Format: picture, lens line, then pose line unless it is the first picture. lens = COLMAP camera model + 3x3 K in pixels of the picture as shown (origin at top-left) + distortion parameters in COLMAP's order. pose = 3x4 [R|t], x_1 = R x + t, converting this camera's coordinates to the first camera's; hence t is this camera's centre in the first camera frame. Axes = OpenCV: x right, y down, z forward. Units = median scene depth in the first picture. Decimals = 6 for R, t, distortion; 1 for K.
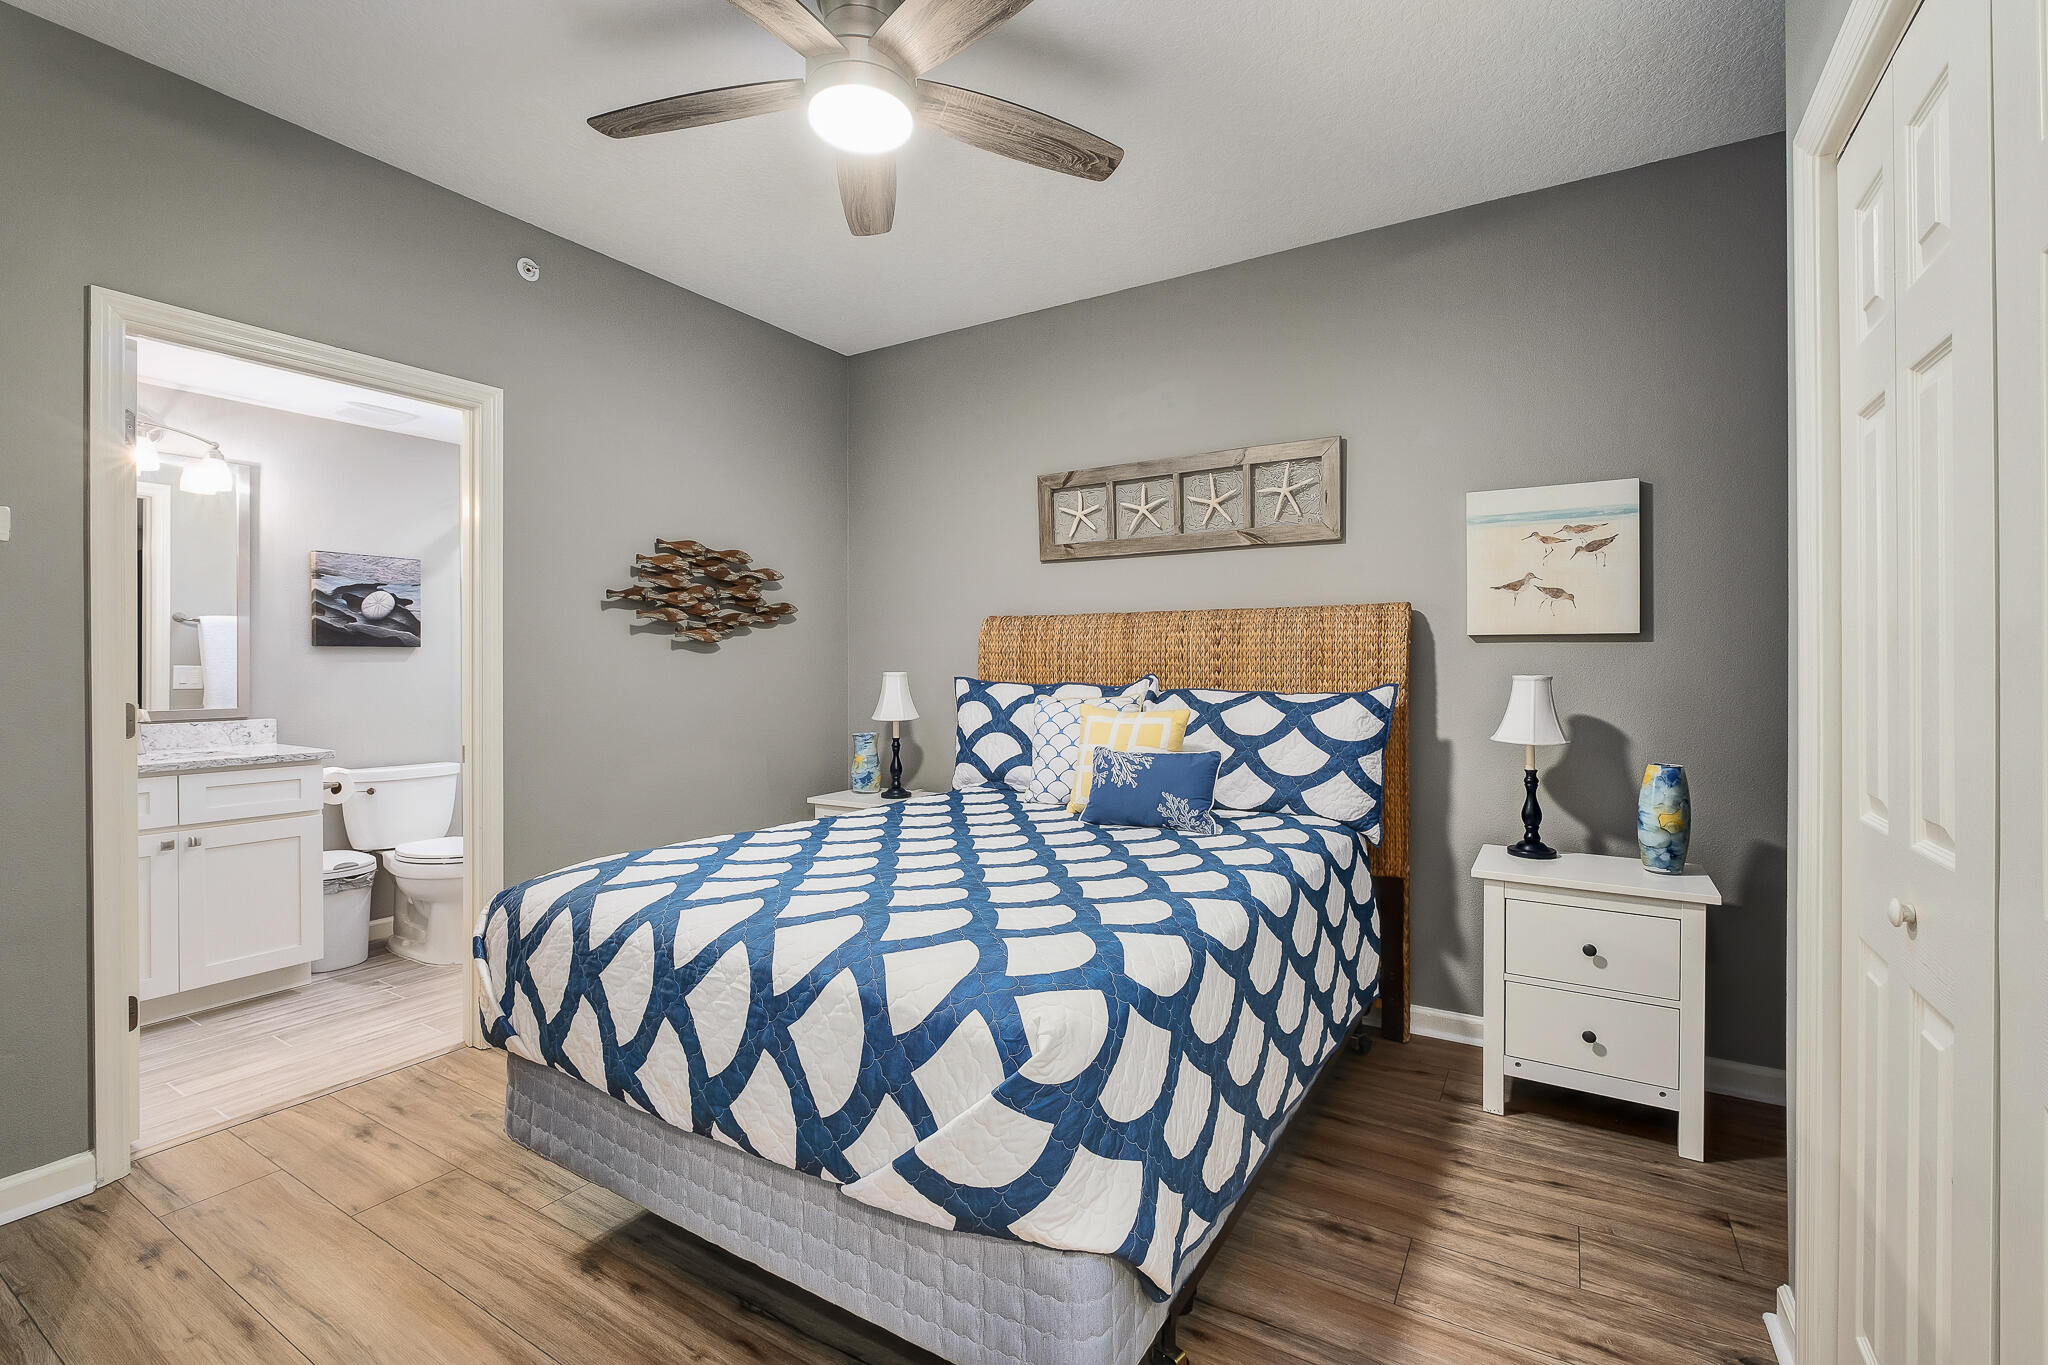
lens RADIAL K [[878.2, 0, 1033.1], [0, 878.2, 670.9], [0, 0, 1]] dist [0.001610, -0.000434]
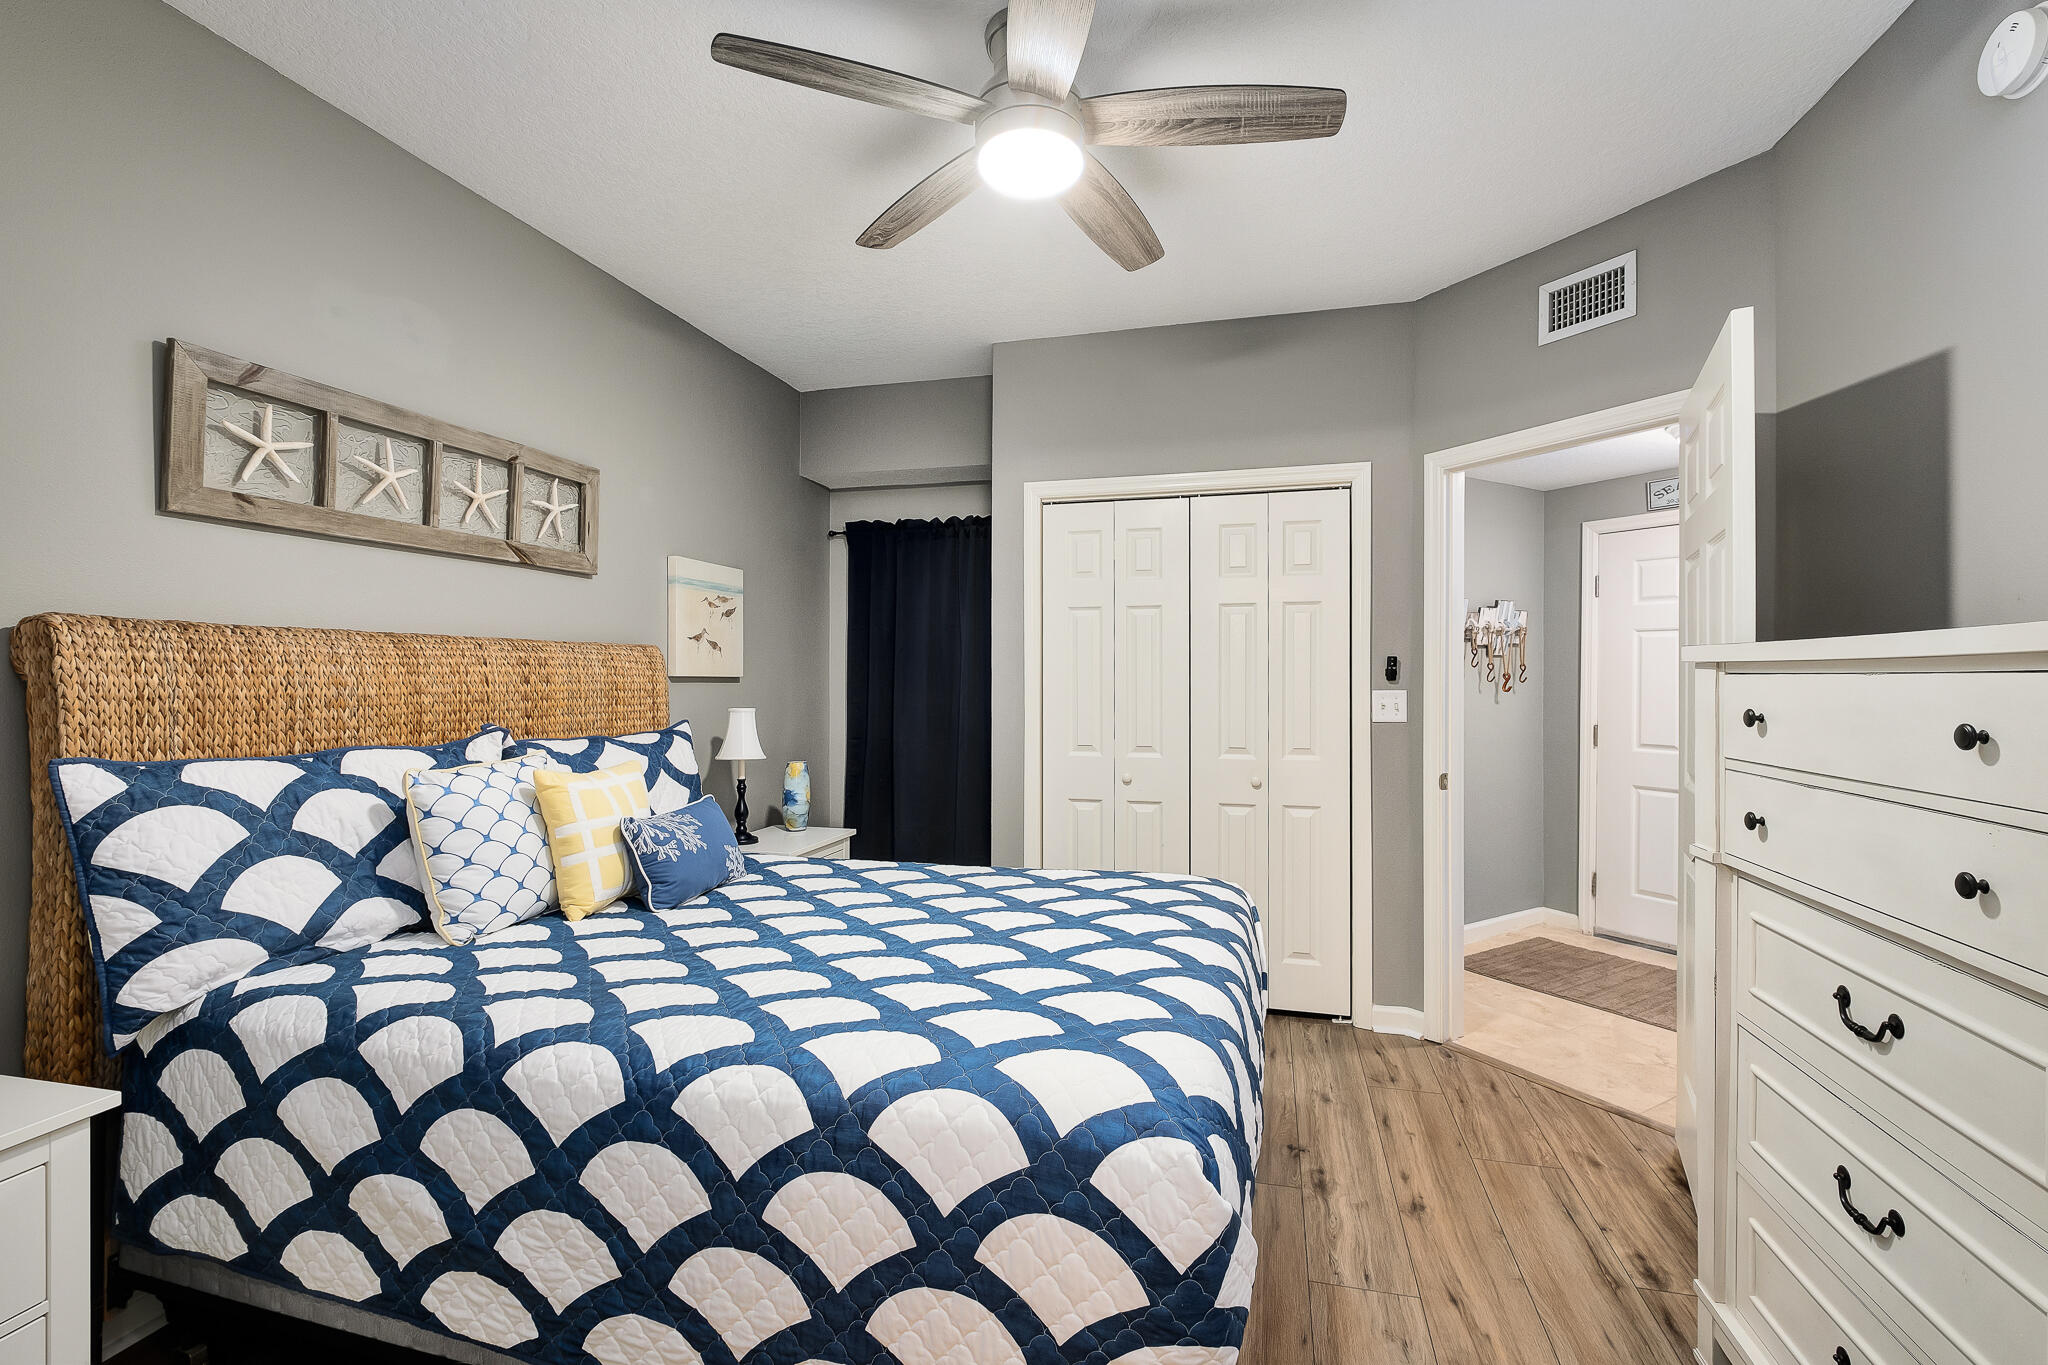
lens RADIAL K [[878.2, 0, 1033.1], [0, 878.2, 670.9], [0, 0, 1]] dist [0.001610, -0.000434]
pose [[-0.278670, 0.010836, 0.960326, -0.709219], [0.013404, 0.999883, -0.007393, -0.029827], [-0.960293, 0.010812, -0.278783, 0.797783]]
